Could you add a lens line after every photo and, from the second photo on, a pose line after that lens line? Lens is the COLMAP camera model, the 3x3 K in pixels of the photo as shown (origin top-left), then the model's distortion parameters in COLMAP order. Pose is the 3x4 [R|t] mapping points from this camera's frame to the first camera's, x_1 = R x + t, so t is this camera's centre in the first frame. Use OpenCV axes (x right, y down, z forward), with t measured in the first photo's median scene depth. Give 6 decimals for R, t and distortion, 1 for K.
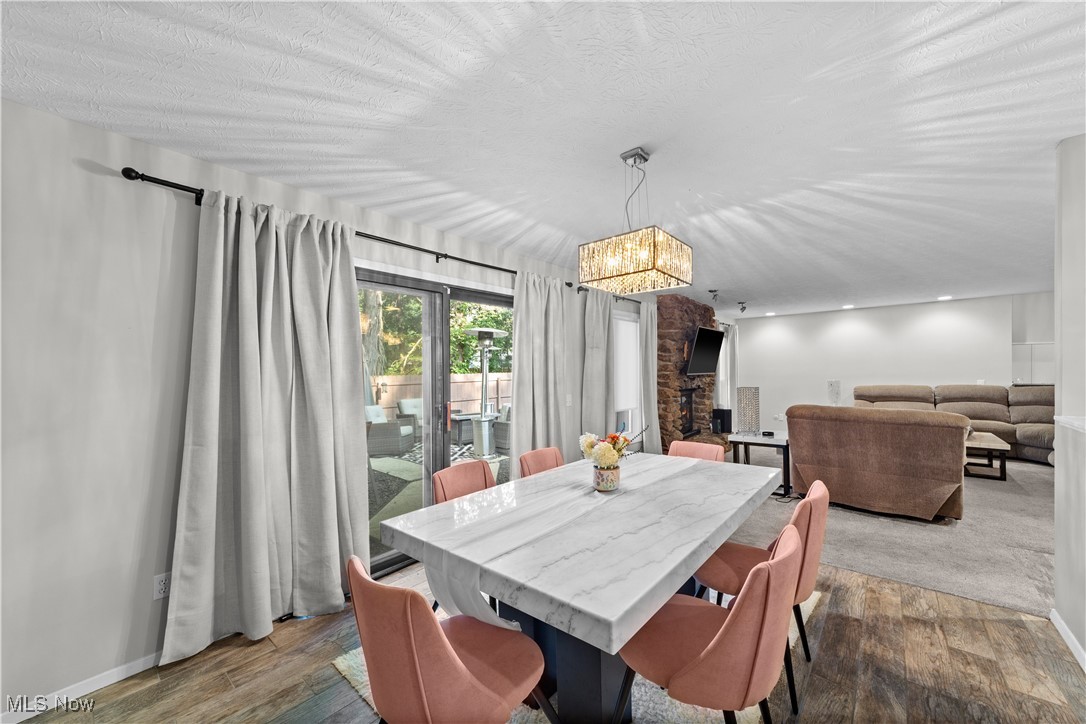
lens RADIAL K [[429.3, 0, 543.0], [0, 429.3, 362.0], [0, 0, 1]] dist [0.001073, 0.000328]
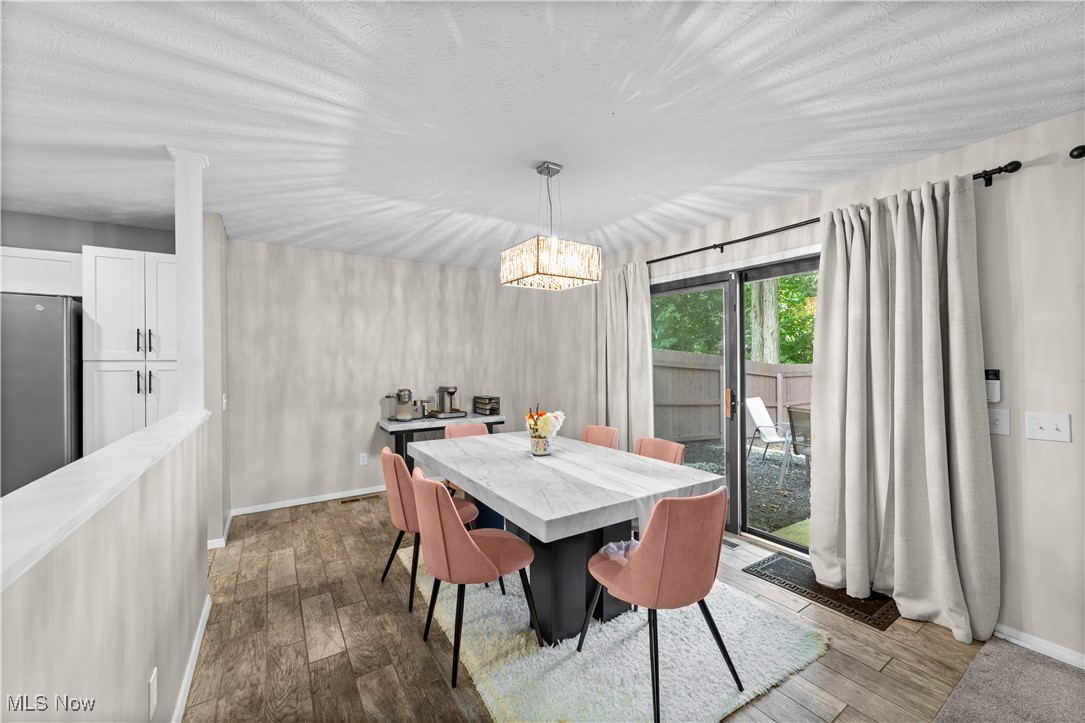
lens RADIAL K [[436.4, 0, 528.3], [0, 436.4, 333.8], [0, 0, 1]] dist [-0.001240, 0.000021]
pose [[-0.336888, -0.040678, -0.940666, 1.030462], [0.026525, 0.998260, -0.052668, 0.006336], [0.941171, -0.042694, -0.335222, 1.051045]]
